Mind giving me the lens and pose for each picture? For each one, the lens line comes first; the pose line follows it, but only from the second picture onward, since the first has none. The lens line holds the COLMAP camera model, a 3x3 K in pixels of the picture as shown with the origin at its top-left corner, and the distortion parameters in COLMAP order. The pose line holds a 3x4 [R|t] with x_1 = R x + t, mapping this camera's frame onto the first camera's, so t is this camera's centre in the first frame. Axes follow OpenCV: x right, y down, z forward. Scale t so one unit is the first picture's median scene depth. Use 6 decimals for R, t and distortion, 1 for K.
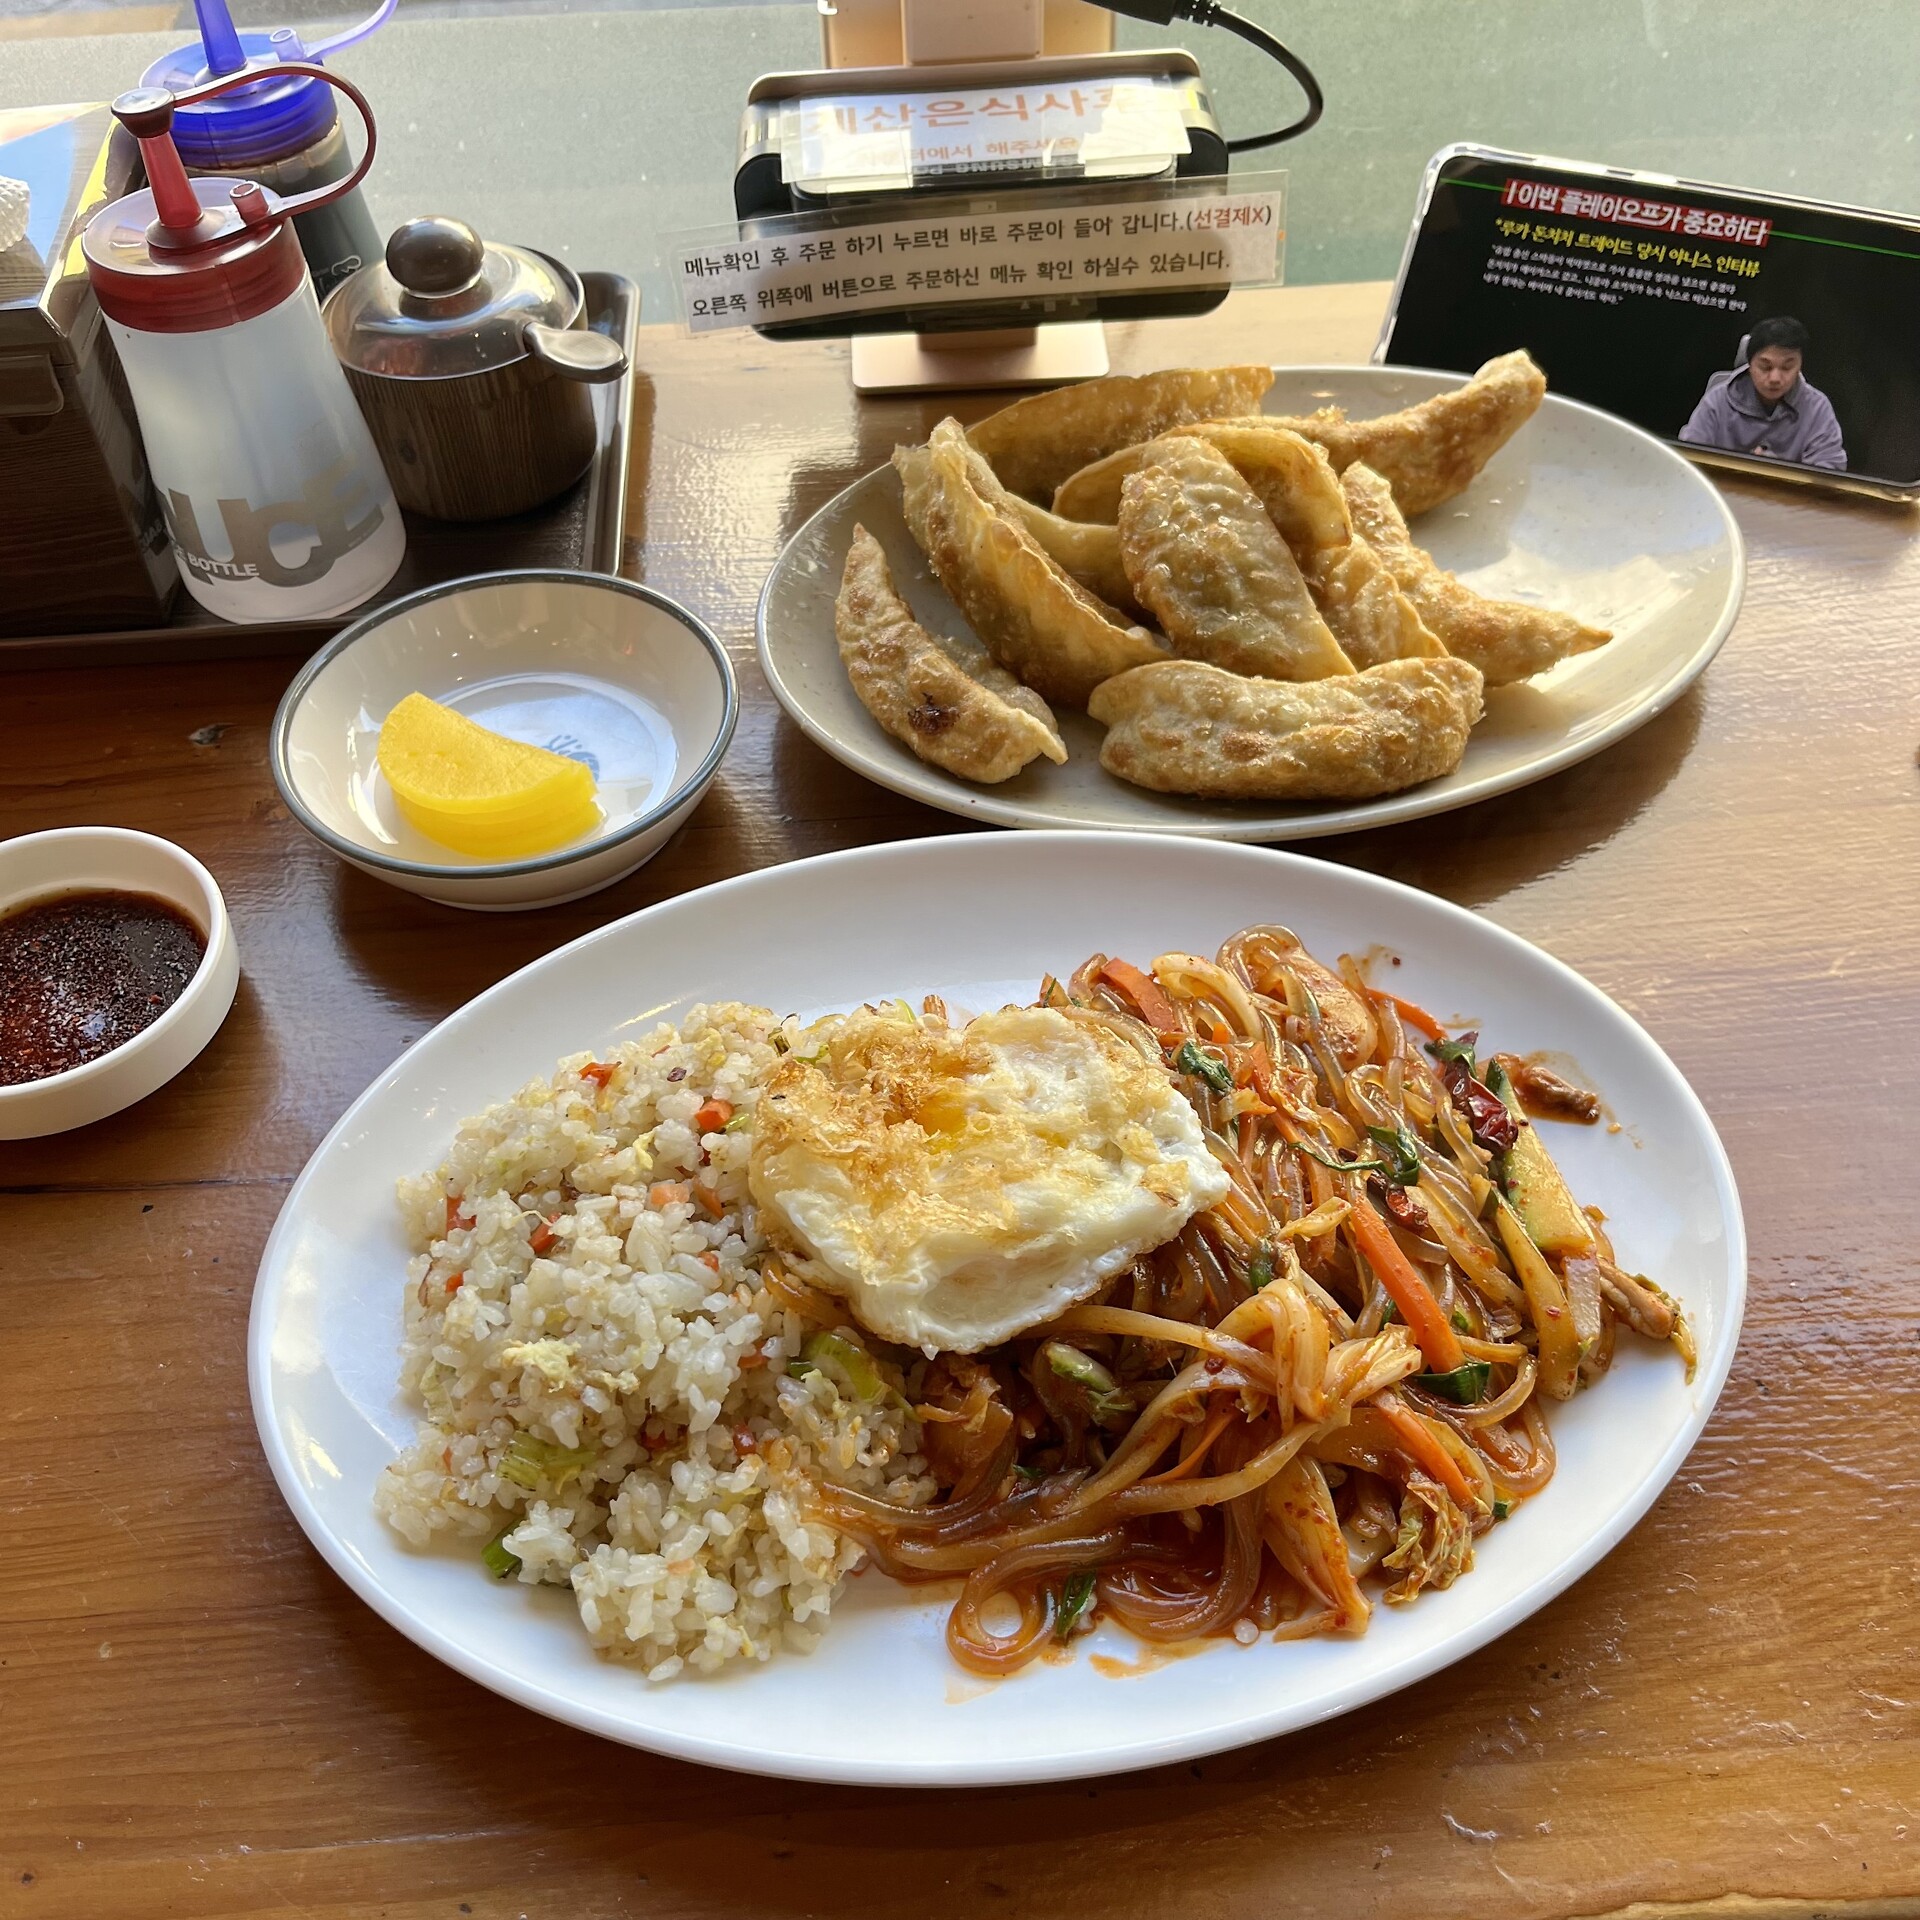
lens RADIAL K [[1894.1, 0, 958.6], [0, 1894.1, 956.4], [0, 0, 1]] dist [0.041022, -0.149541]
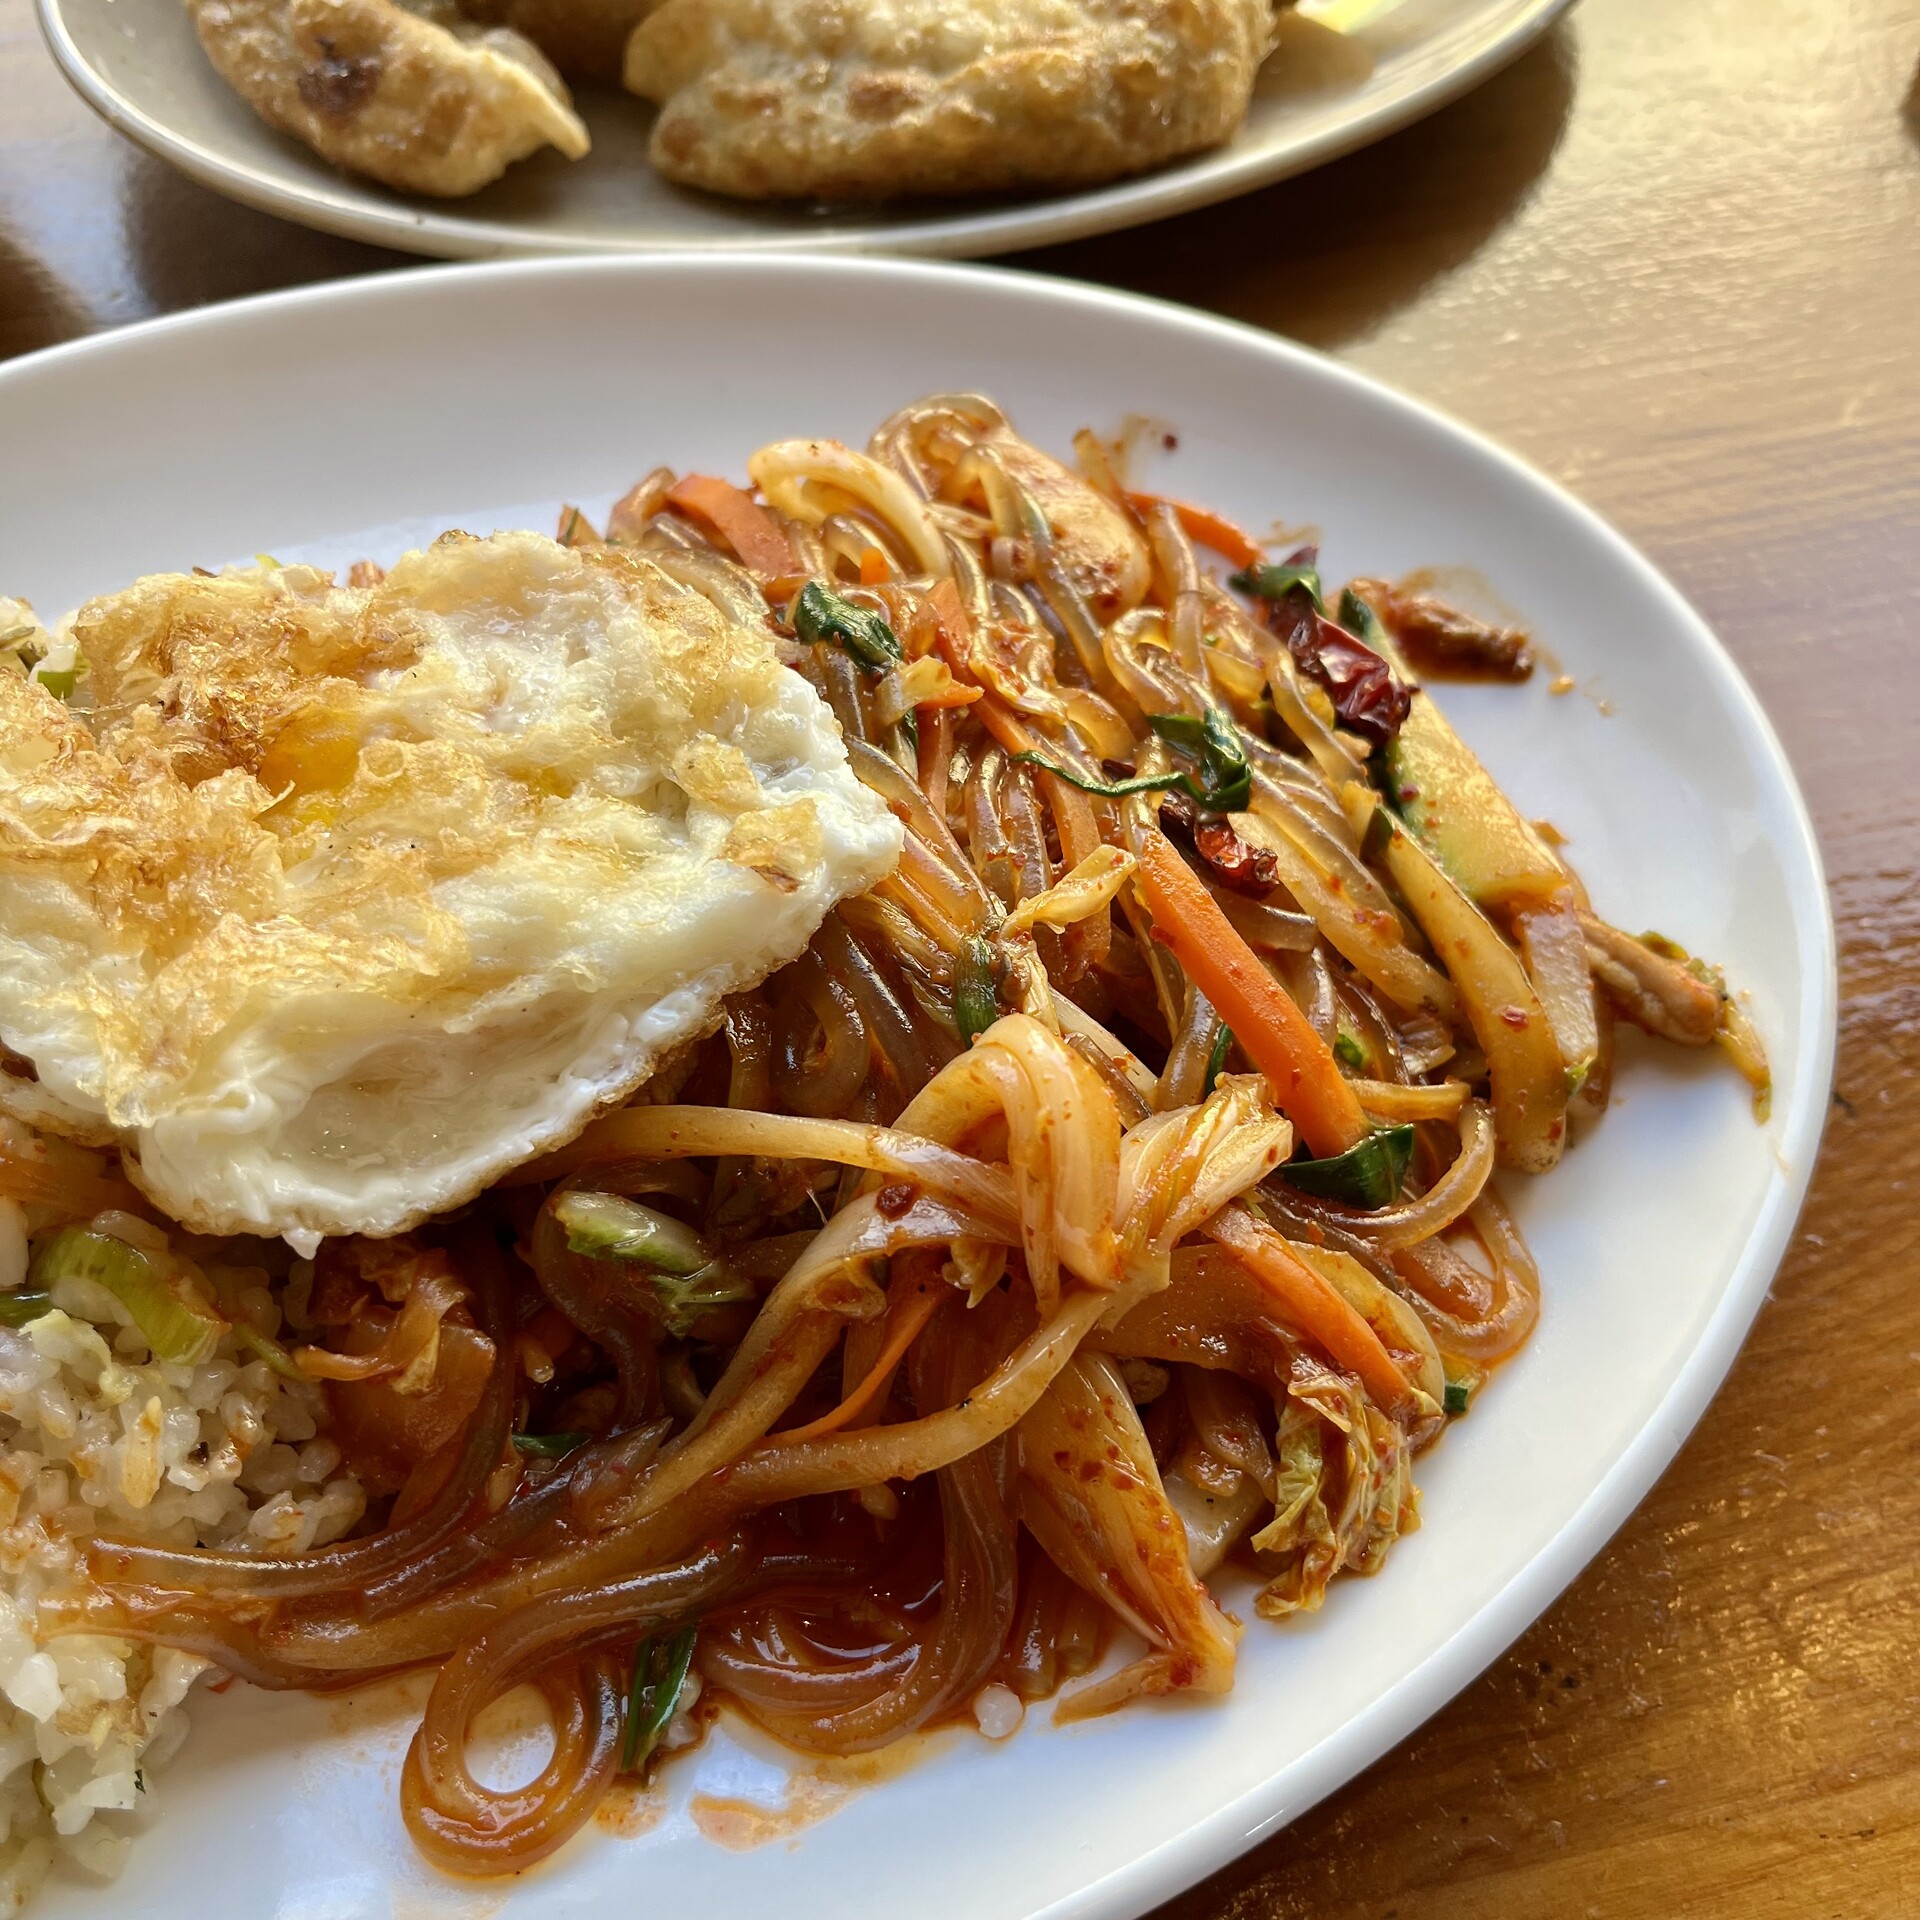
lens RADIAL K [[1881.3, 0, 960.0], [0, 1881.3, 960.0], [0, 0, 1]] dist [0.038585, -0.129268]
pose [[0.985515, -0.101490, 0.135868, 0.068130], [0.078815, 0.983480, 0.162955, 0.056263], [-0.150162, -0.149886, 0.977234, 0.395292]]
